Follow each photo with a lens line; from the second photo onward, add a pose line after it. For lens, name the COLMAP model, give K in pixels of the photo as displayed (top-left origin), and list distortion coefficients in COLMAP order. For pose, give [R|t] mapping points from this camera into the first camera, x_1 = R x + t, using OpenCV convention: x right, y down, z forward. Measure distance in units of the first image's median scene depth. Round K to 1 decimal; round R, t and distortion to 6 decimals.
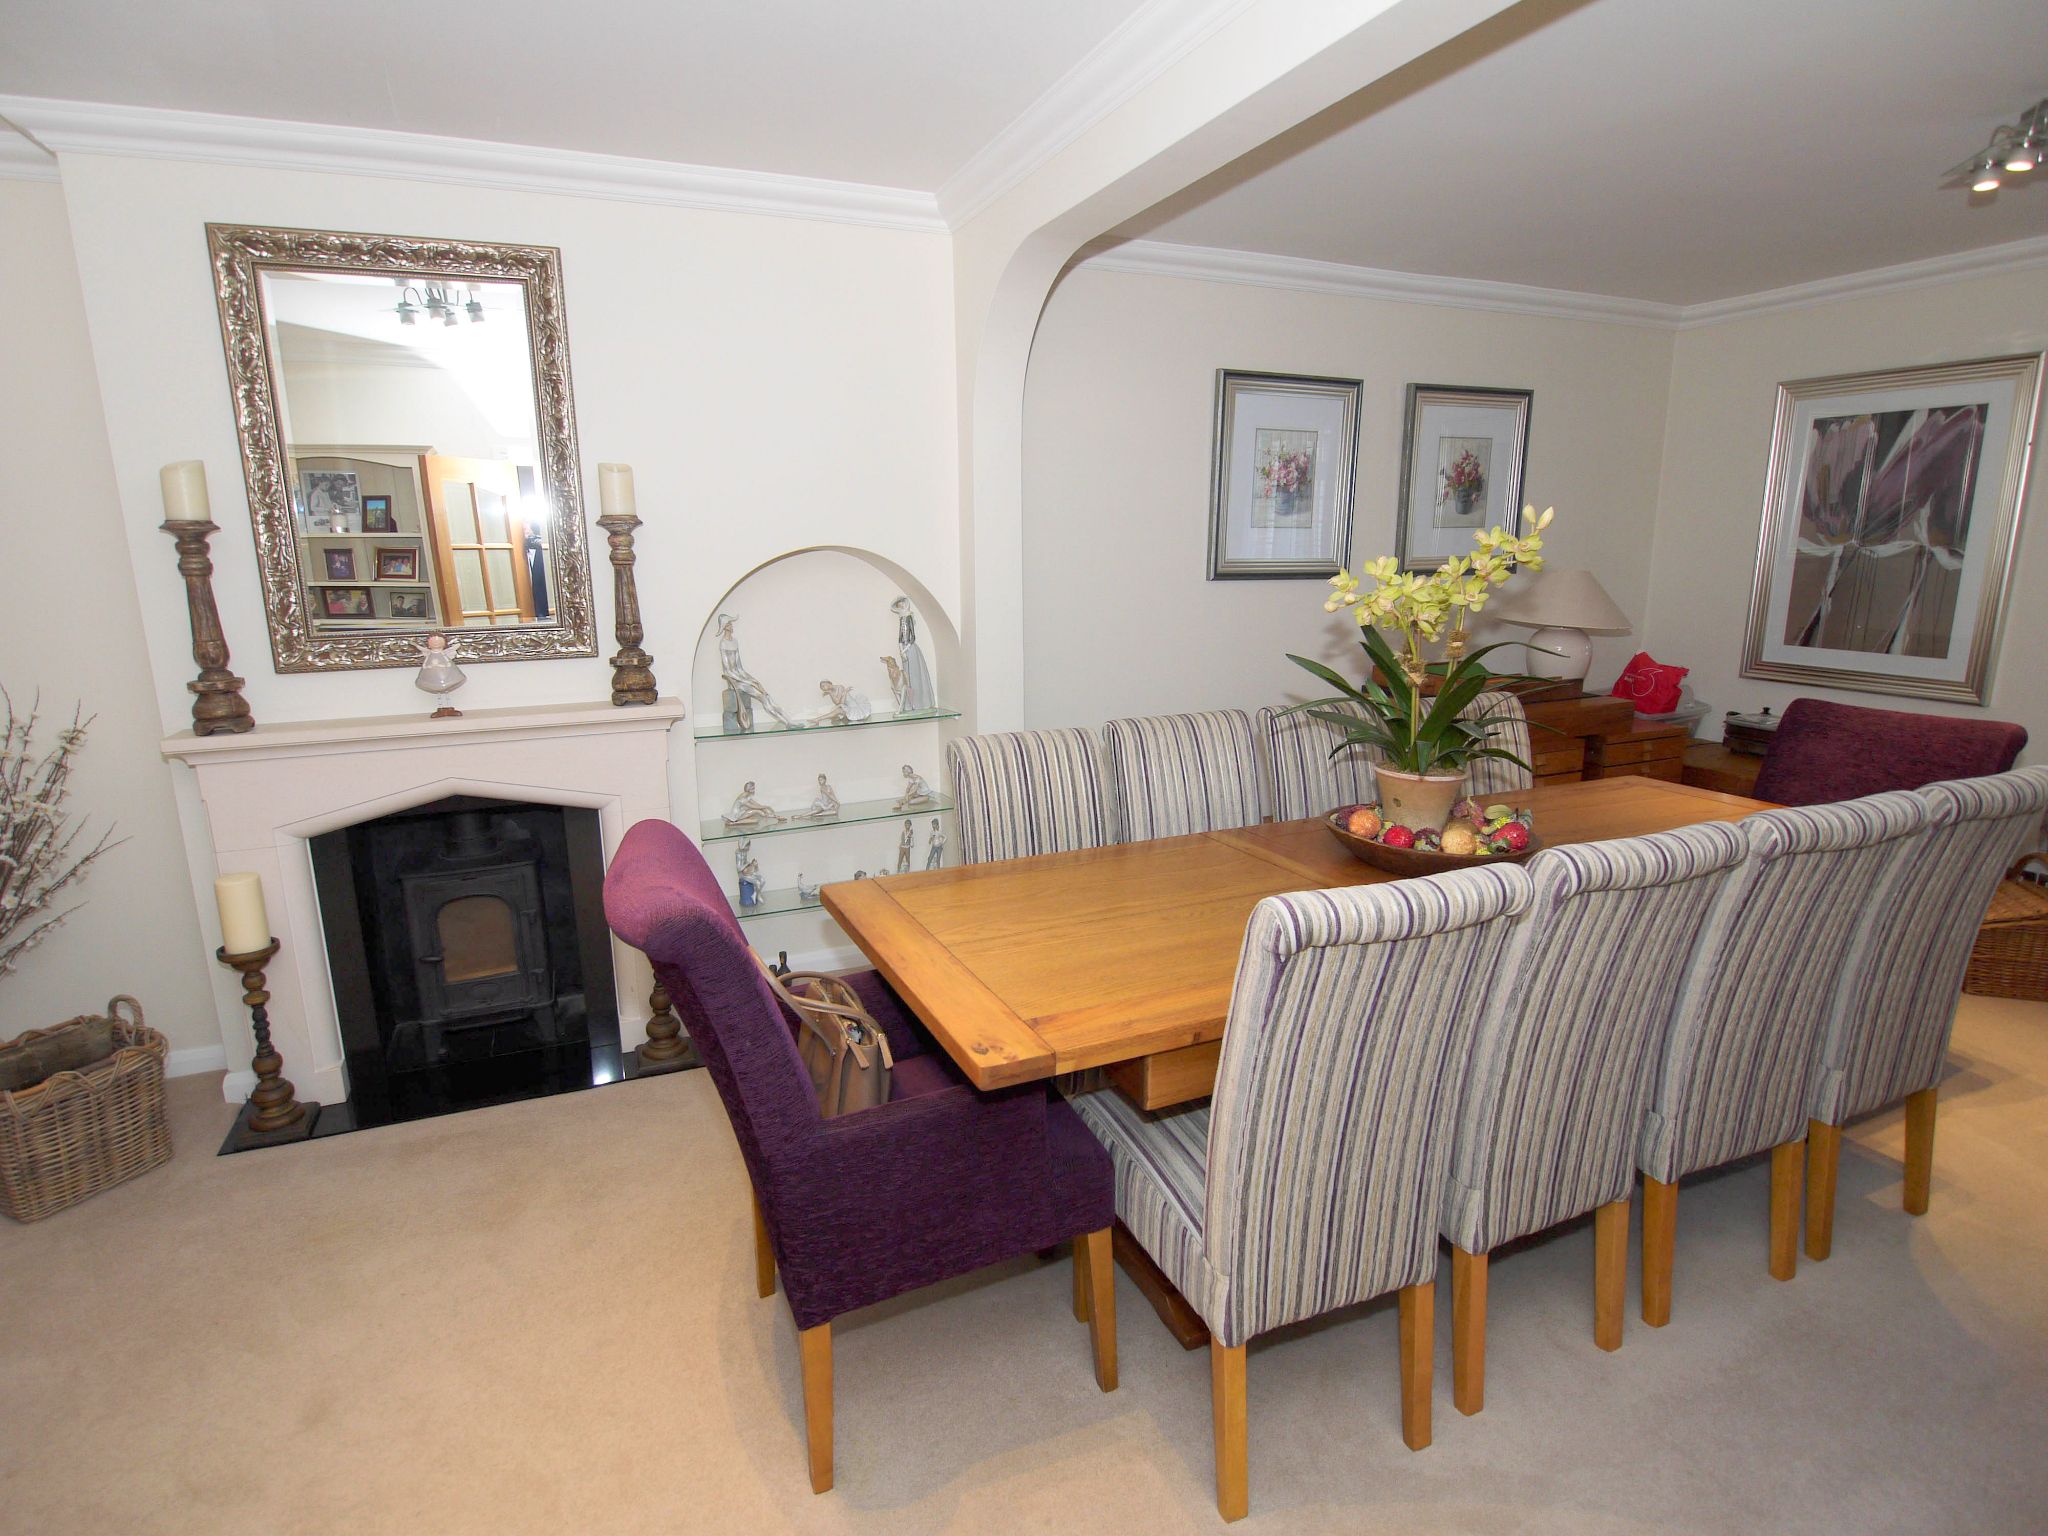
lens RADIAL K [[1078.2, 0, 1024.0], [0, 1078.2, 768.0], [0, 0, 1]] dist [-0.025232, 0.000078]
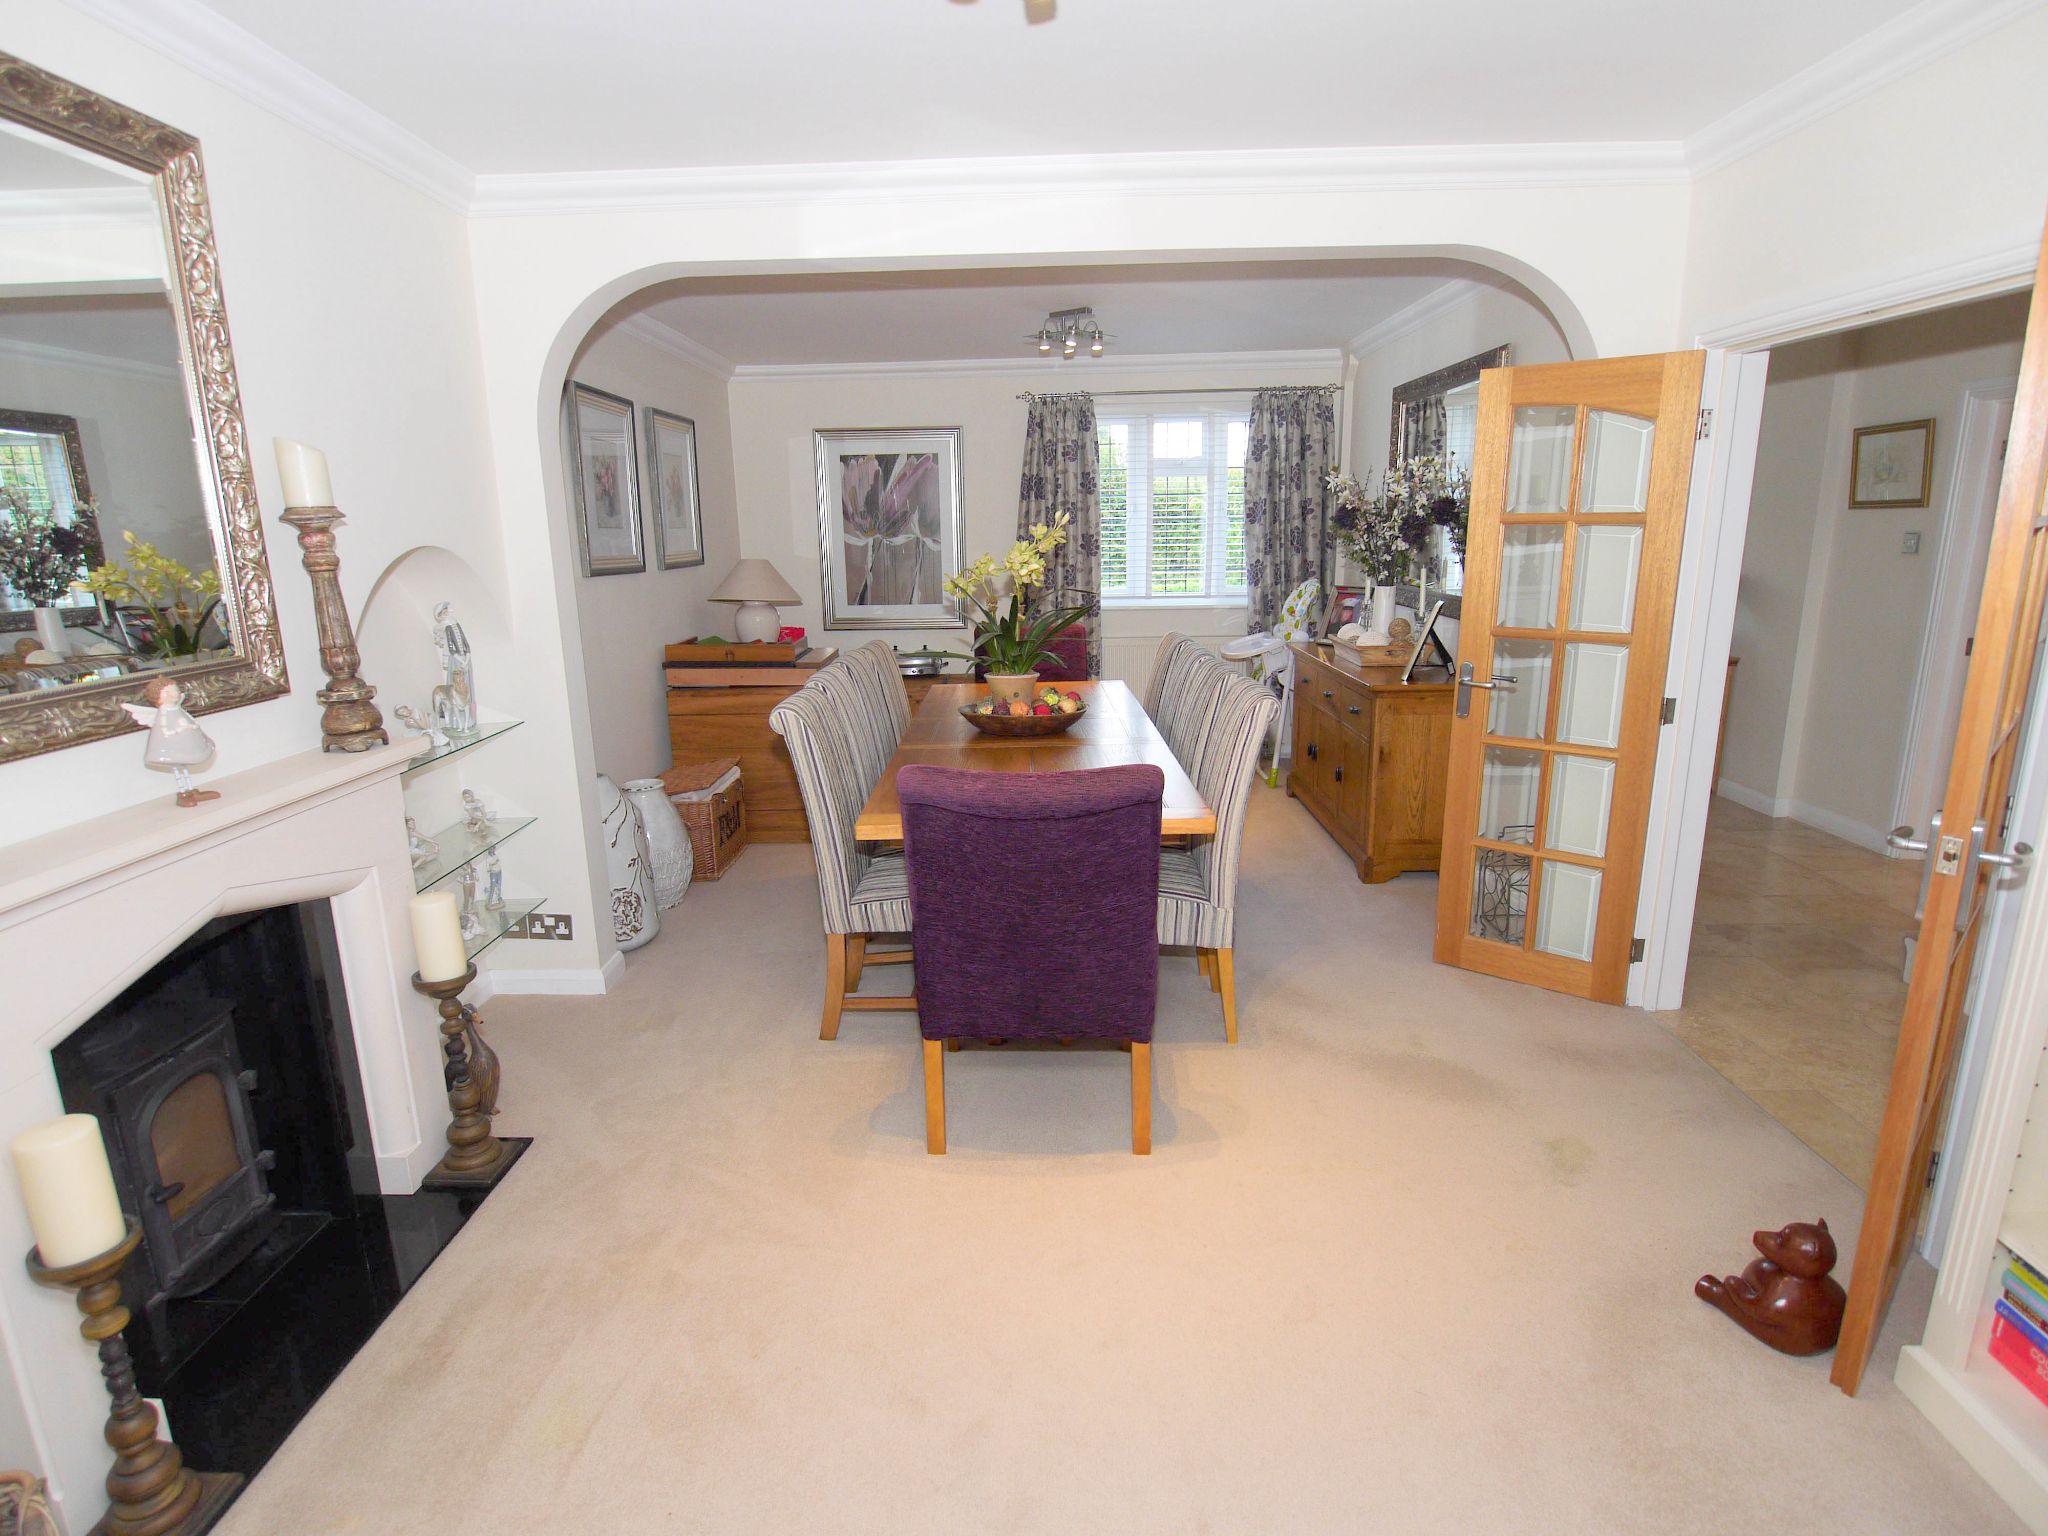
lens RADIAL K [[1078.2, 0, 1024.0], [0, 1078.2, 768.0], [0, 0, 1]] dist [-0.025232, 0.000078]
pose [[0.406254, -0.196657, 0.892347, -0.668096], [0.203745, 0.971476, 0.121338, -0.031720], [-0.890756, 0.132517, 0.434734, 0.176354]]
